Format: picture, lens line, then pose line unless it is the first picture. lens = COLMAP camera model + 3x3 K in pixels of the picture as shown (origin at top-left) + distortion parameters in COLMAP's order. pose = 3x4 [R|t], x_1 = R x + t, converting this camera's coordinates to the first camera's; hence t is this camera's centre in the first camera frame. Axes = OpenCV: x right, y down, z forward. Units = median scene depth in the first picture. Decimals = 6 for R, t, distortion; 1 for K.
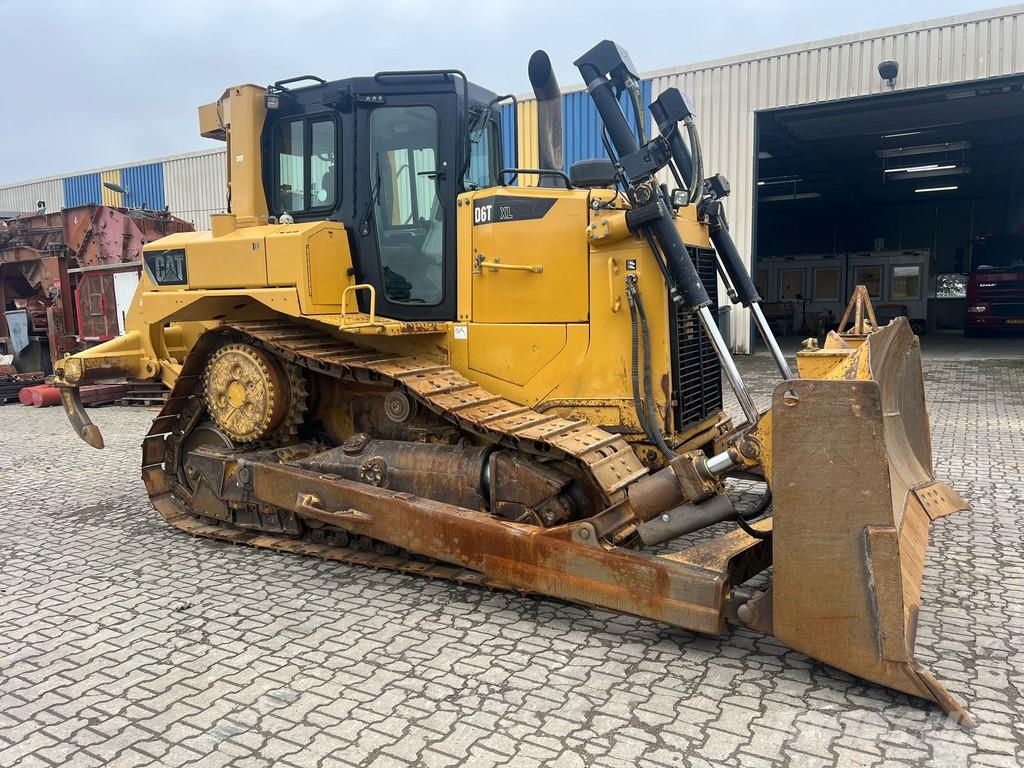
lens RADIAL K [[764.5, 0, 515.3], [0, 764.5, 388.8], [0, 0, 1]] dist [0.060309, -0.063021]
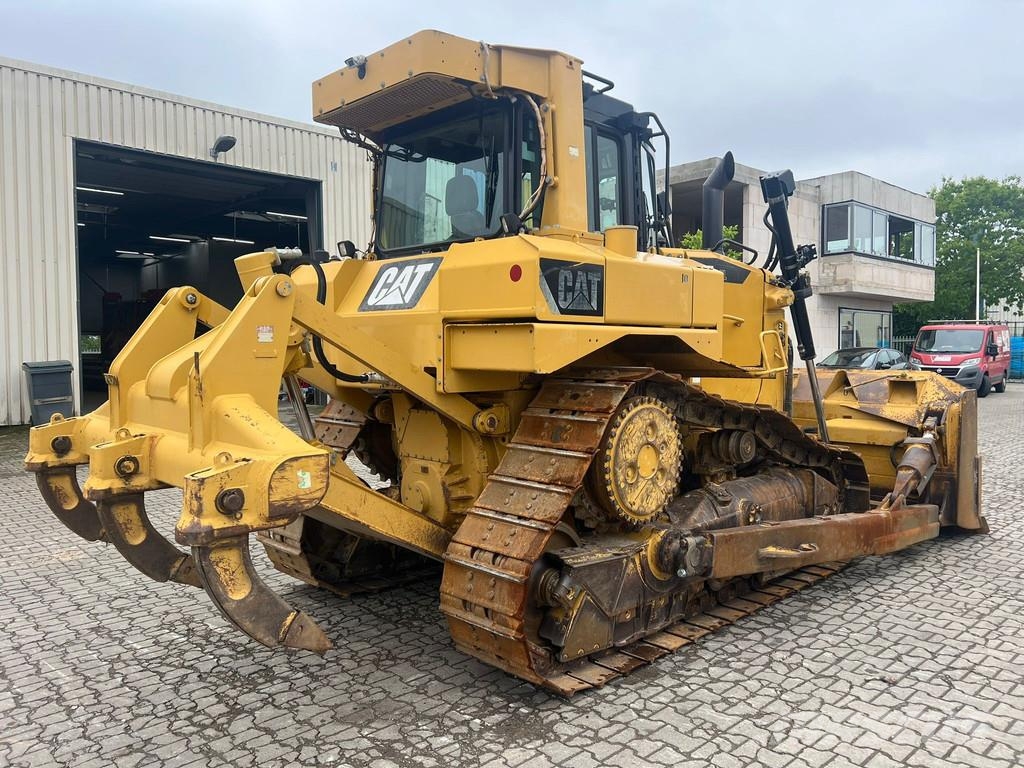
lens RADIAL K [[764.5, 0, 511.2], [0, 764.5, 376.4], [0, 0, 1]] dist [0.060309, -0.063021]
pose [[0.284696, -0.011223, 0.958552, -1.233778], [0.100119, 0.994811, -0.018089, -0.084332], [-0.953375, 0.101119, 0.284343, 0.979008]]
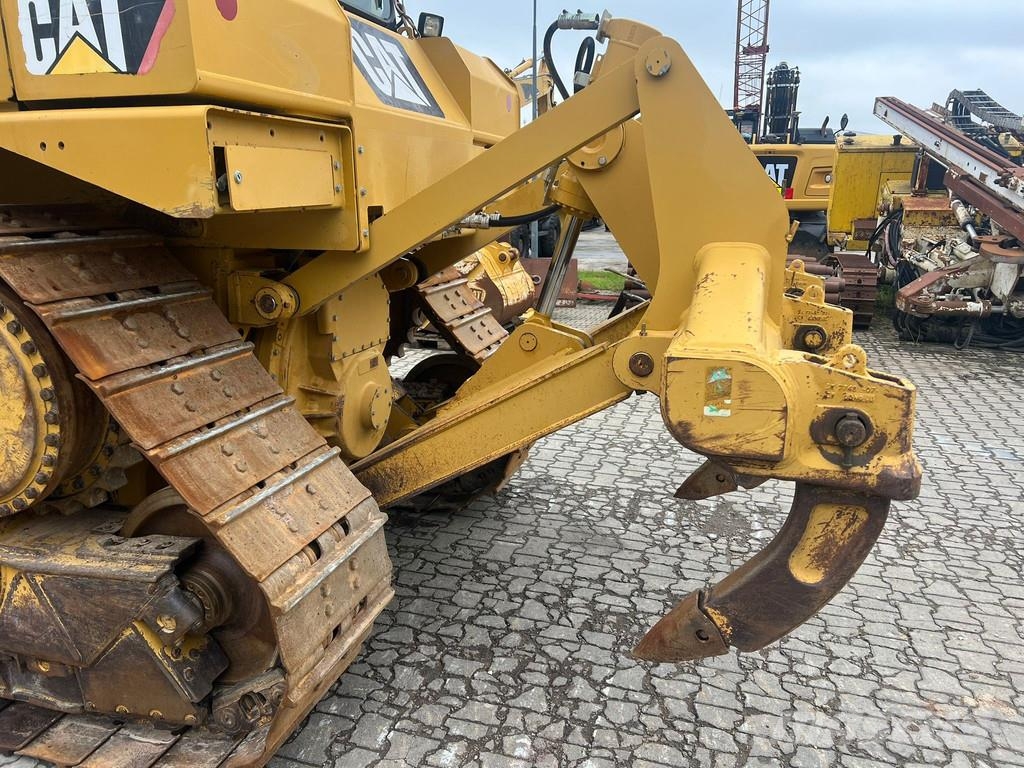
lens RADIAL K [[764.5, 0, 517.2], [0, 764.5, 394.3], [0, 0, 1]] dist [0.060309, -0.063021]
pose [[-0.974412, 0.081599, -0.209437, -0.363185], [-0.001202, 0.929873, 0.367880, -0.206015], [0.224768, 0.358718, -0.905981, 1.955561]]
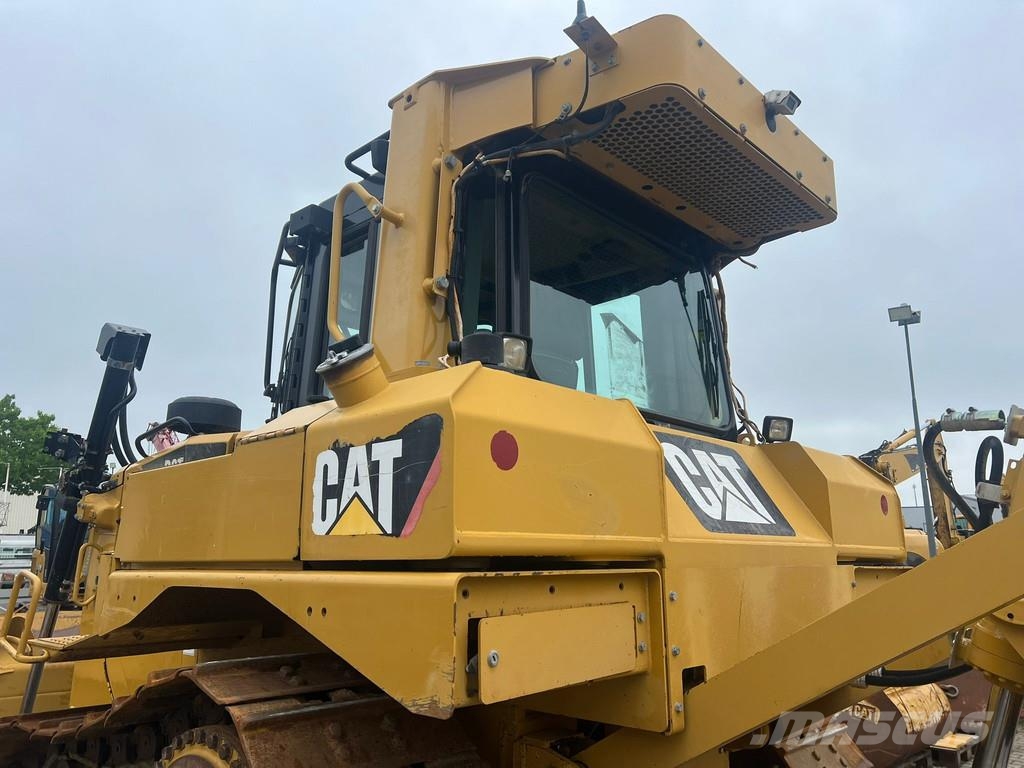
lens RADIAL K [[764.5, 0, 510.2], [0, 764.5, 388.7], [0, 0, 1]] dist [0.060309, -0.063021]
pose [[-0.969905, 0.076438, 0.231176, -0.397164], [0.051629, 0.992419, -0.111532, -0.232412], [-0.237948, -0.096240, -0.966498, 1.841710]]
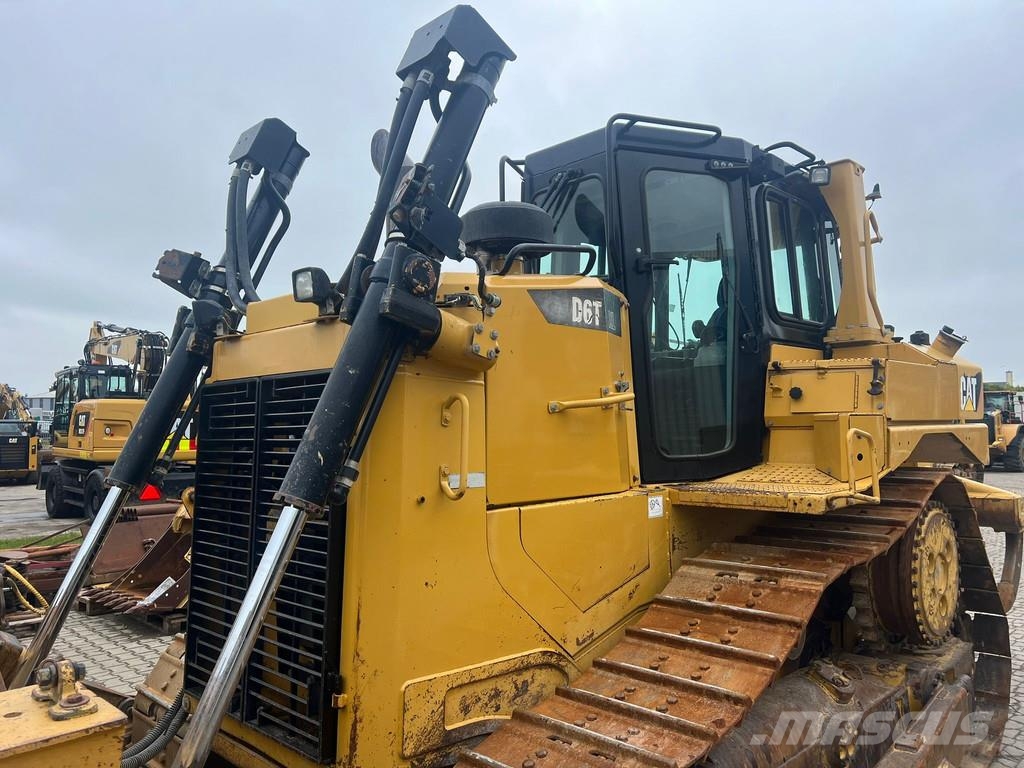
lens RADIAL K [[764.5, 0, 517.6], [0, 764.5, 387.2], [0, 0, 1]] dist [0.060309, -0.063021]
pose [[-0.260388, -0.023064, -0.965229, 0.691151], [-0.091256, 0.995827, 0.000823, -0.192236], [0.961182, 0.088298, -0.261406, 1.291840]]
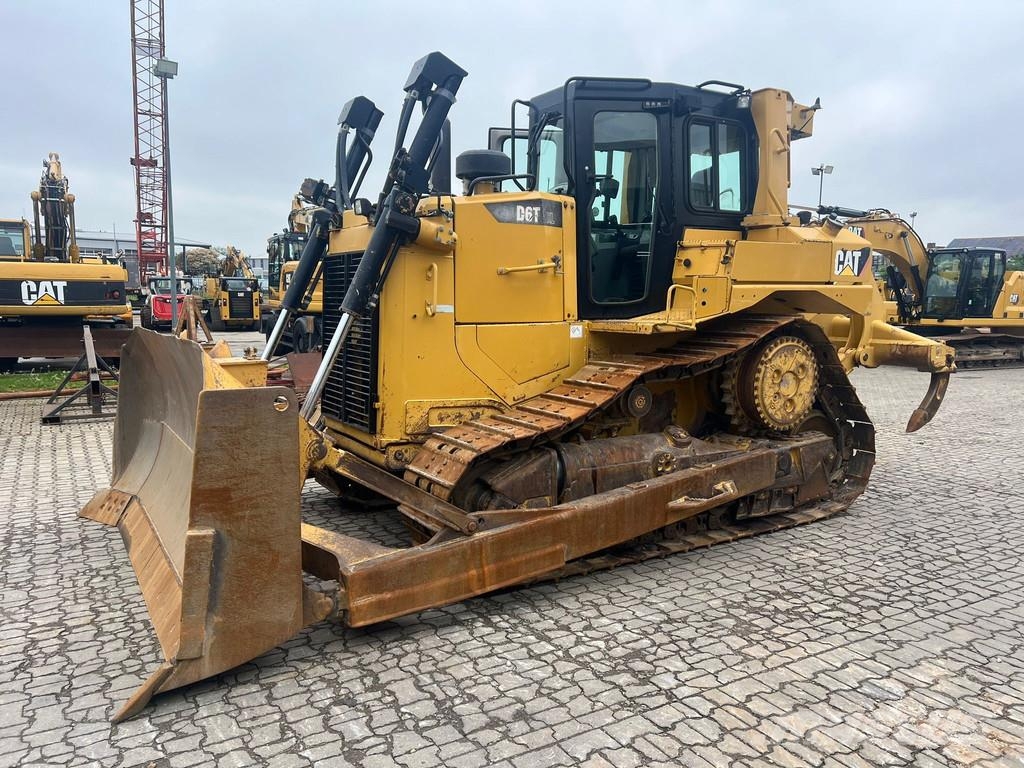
lens RADIAL K [[764.5, 0, 513.9], [0, 764.5, 391.1], [0, 0, 1]] dist [0.060309, -0.063021]
pose [[-0.481533, 0.133447, -0.866209, 1.027536], [-0.092543, 0.975073, 0.201664, -0.229648], [0.871528, 0.177269, -0.457181, 1.674693]]
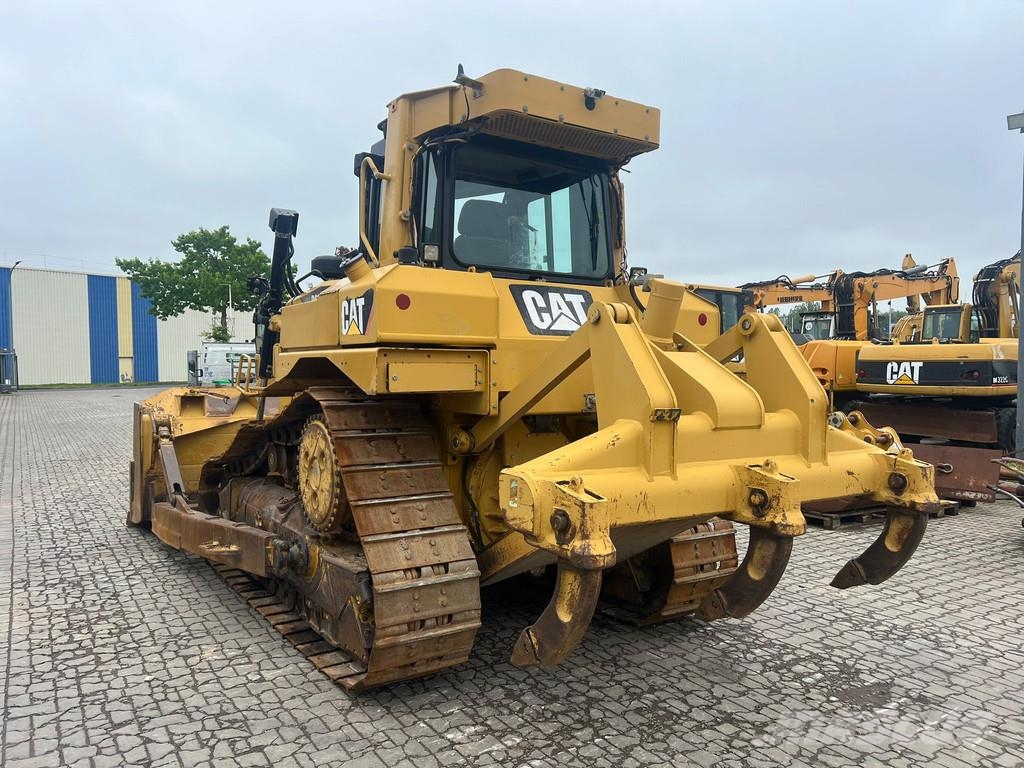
lens RADIAL K [[764.5, 0, 507.6], [0, 764.5, 394.5], [0, 0, 1]] dist [0.060309, -0.063021]
pose [[-0.889443, 0.001885, 0.457042, -0.769160], [0.065526, 0.990187, 0.123435, -0.237723], [-0.452325, 0.139737, -0.880838, 2.191363]]
